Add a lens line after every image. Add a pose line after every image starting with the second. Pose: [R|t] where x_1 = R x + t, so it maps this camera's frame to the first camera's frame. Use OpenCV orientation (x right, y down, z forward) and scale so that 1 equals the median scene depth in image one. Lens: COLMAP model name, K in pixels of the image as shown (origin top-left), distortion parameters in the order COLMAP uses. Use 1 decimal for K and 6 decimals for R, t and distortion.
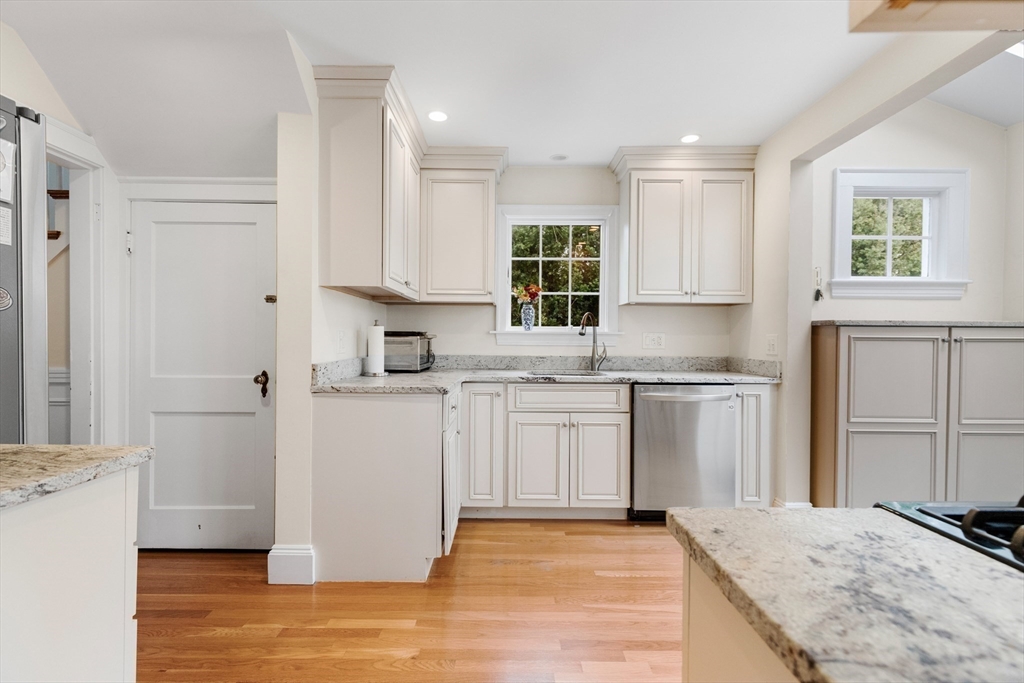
lens RADIAL K [[466.6, 0, 507.9], [0, 466.6, 346.6], [0, 0, 1]] dist [0.001240, 0.000373]
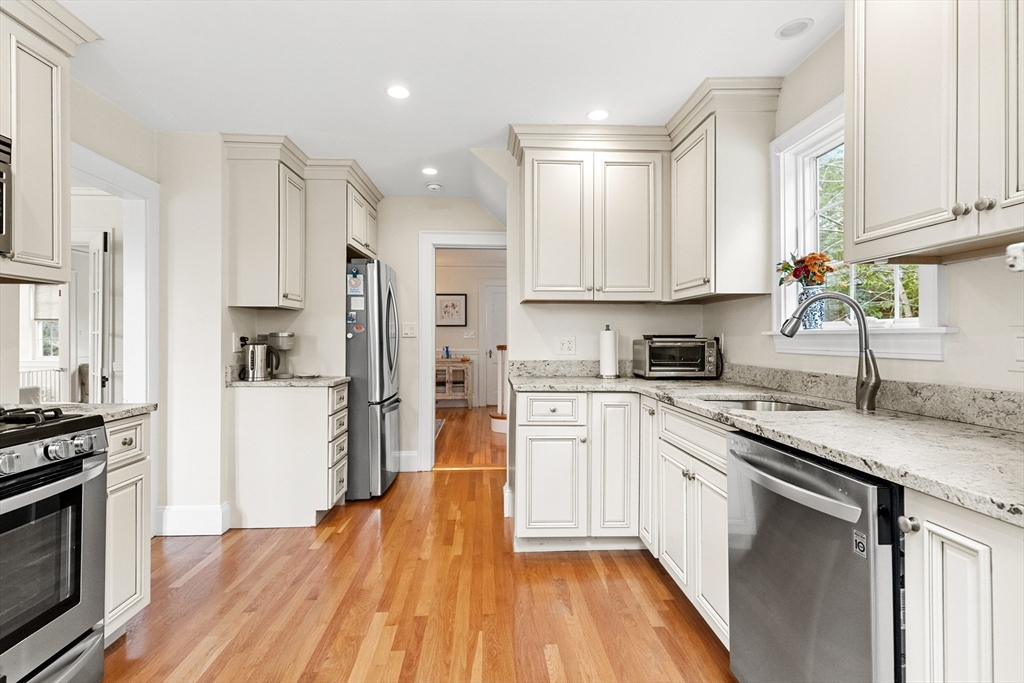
lens RADIAL K [[500.7, 0, 512.0], [0, 500.7, 341.5], [0, 0, 1]] dist [0.000173, 0.000090]
pose [[0.032934, -0.000828, -0.999457, 0.963453], [-0.018240, 0.999833, -0.001429, -0.015691], [0.999291, 0.018277, 0.032913, 0.850905]]
